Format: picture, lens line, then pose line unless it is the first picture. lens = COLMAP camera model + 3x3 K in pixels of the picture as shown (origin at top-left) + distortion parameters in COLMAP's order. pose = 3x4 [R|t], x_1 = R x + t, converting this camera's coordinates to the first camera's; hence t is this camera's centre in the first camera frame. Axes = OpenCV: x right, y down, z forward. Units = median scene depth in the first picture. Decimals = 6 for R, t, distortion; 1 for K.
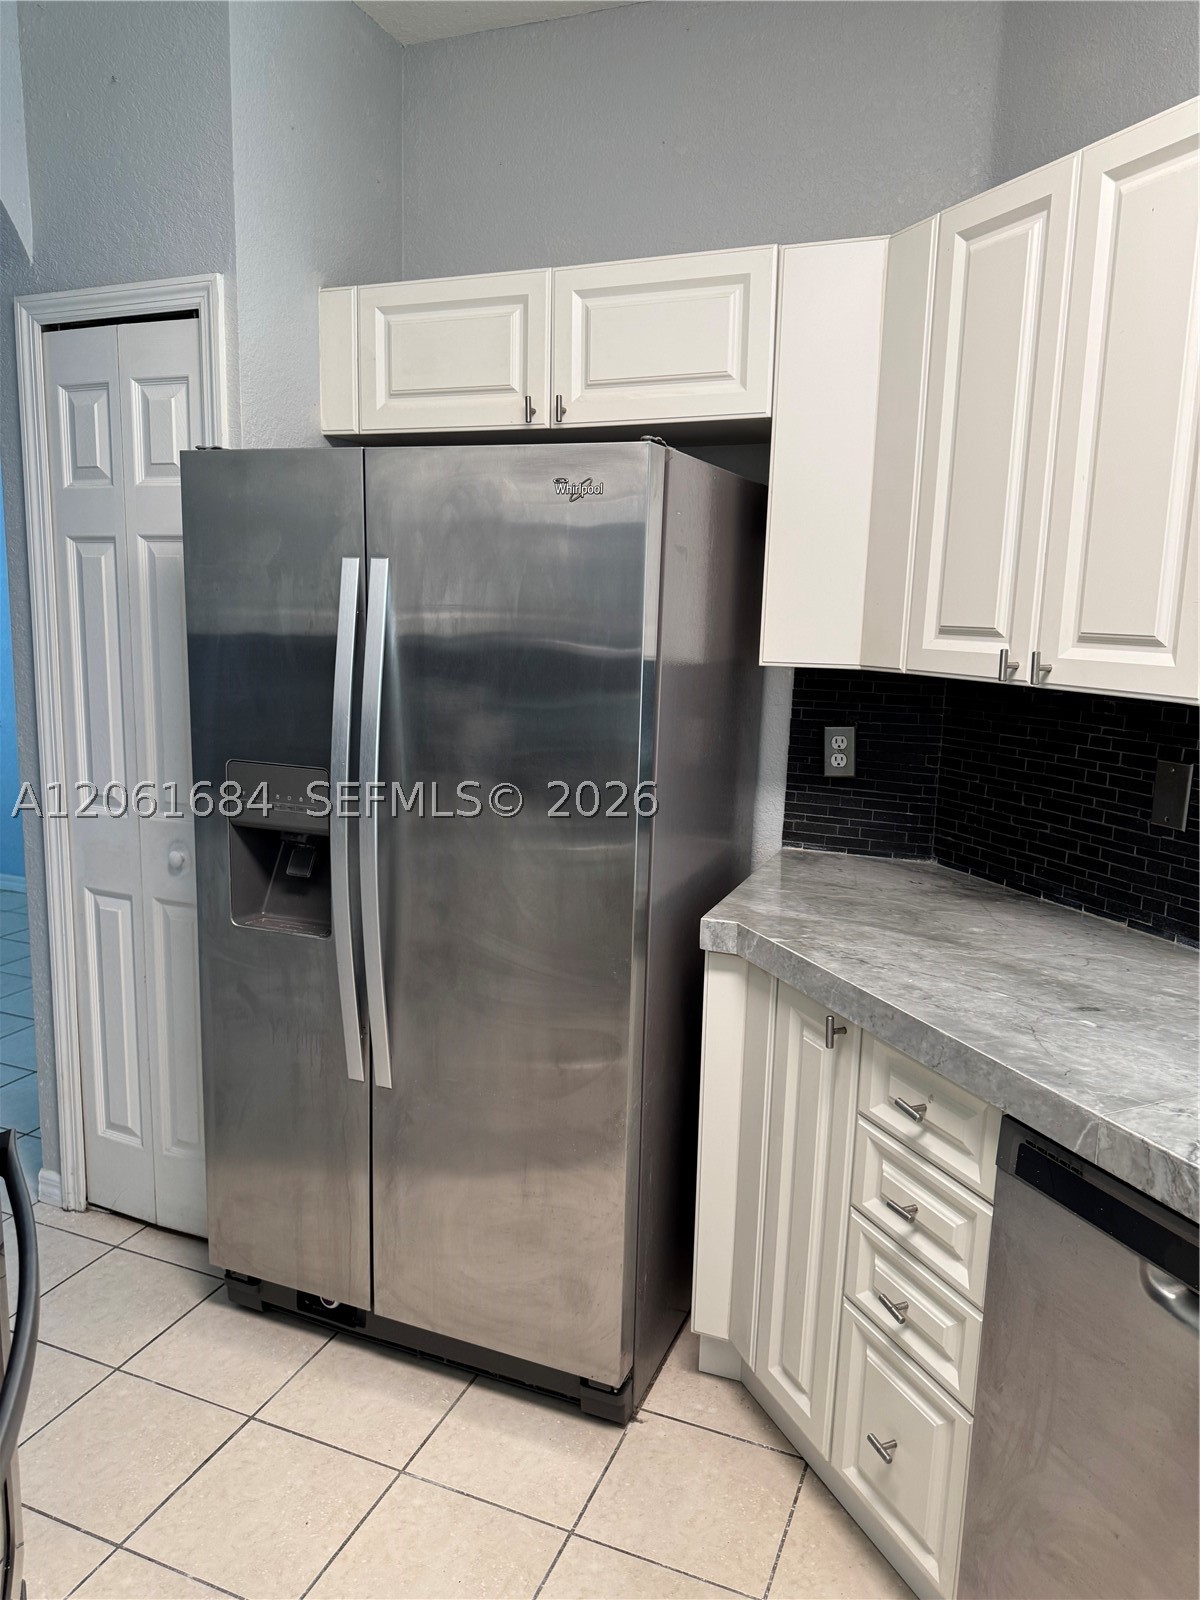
lens RADIAL K [[1155.3, 0, 597.2], [0, 1155.3, 800.1], [0, 0, 1]] dist [0.010816, -0.030170]
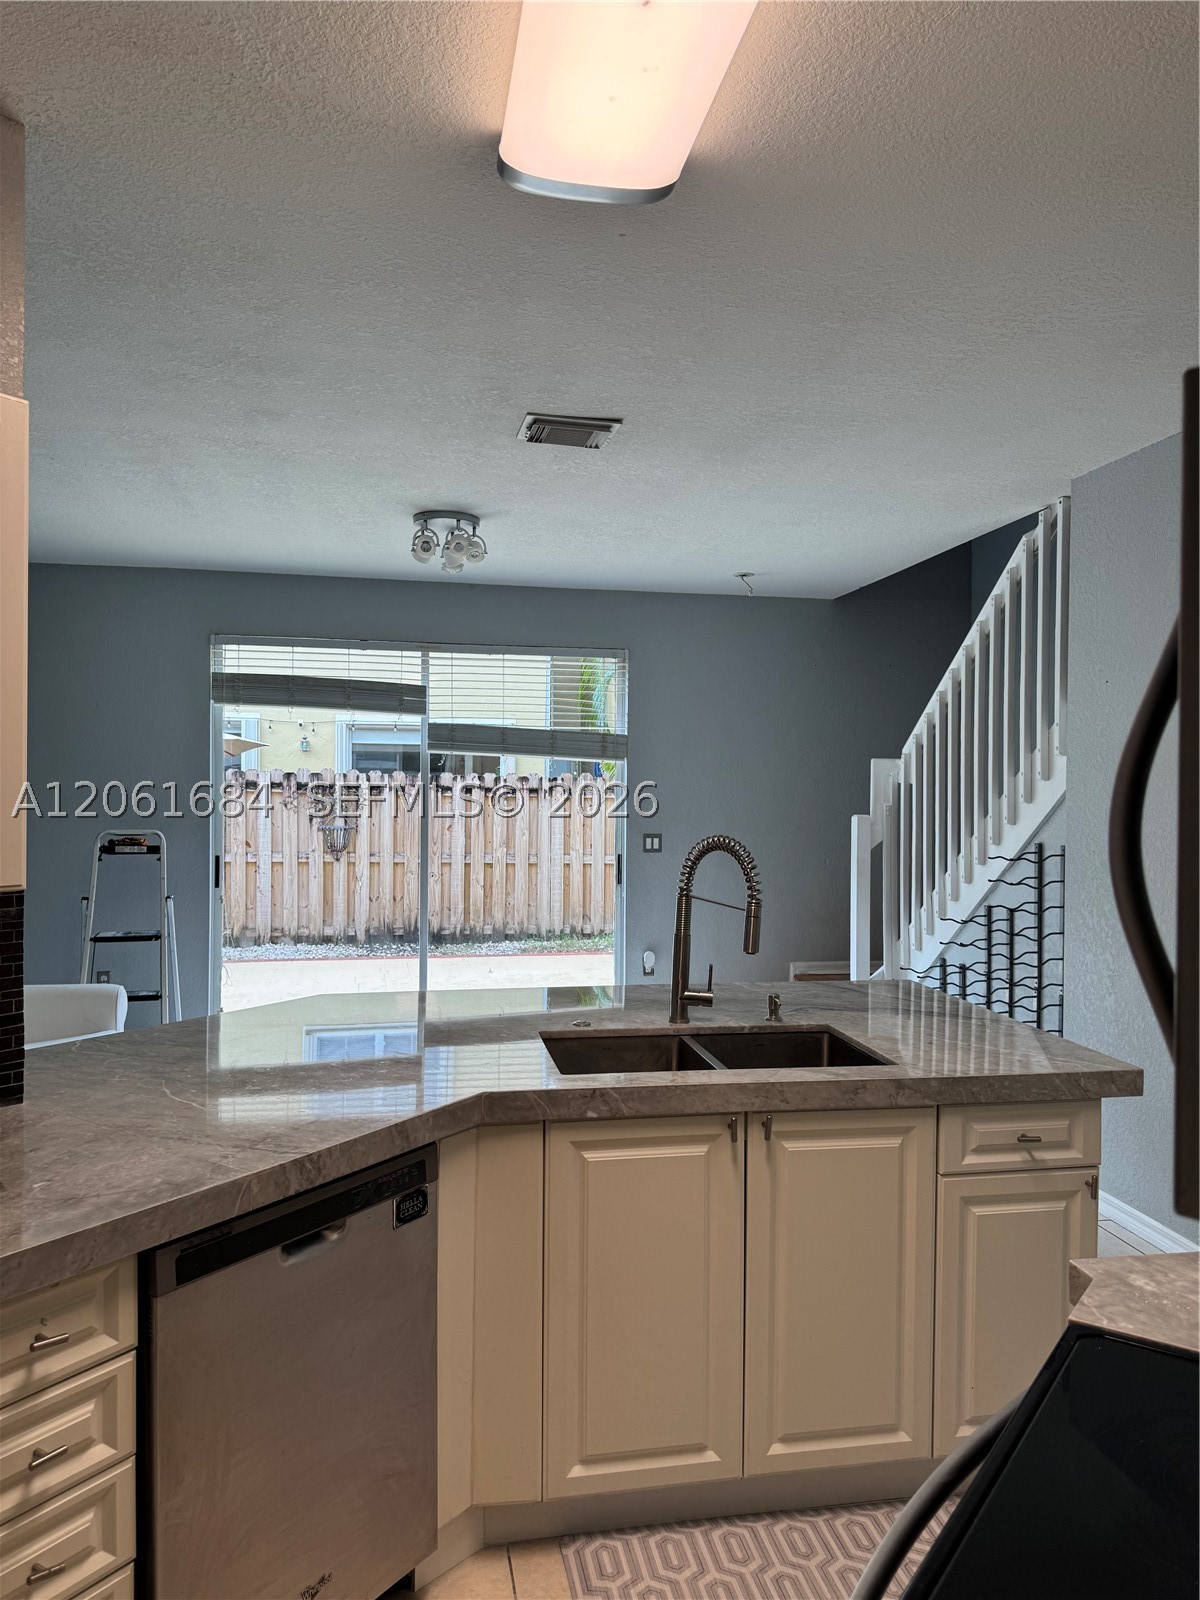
lens RADIAL K [[1155.3, 0, 602.0], [0, 1155.3, 799.0], [0, 0, 1]] dist [0.010816, -0.030170]
pose [[-0.542492, -0.038273, 0.839188, -0.791447], [0.124946, 0.984174, 0.125656, -0.244452], [-0.830717, 0.173021, -0.529125, 1.102094]]
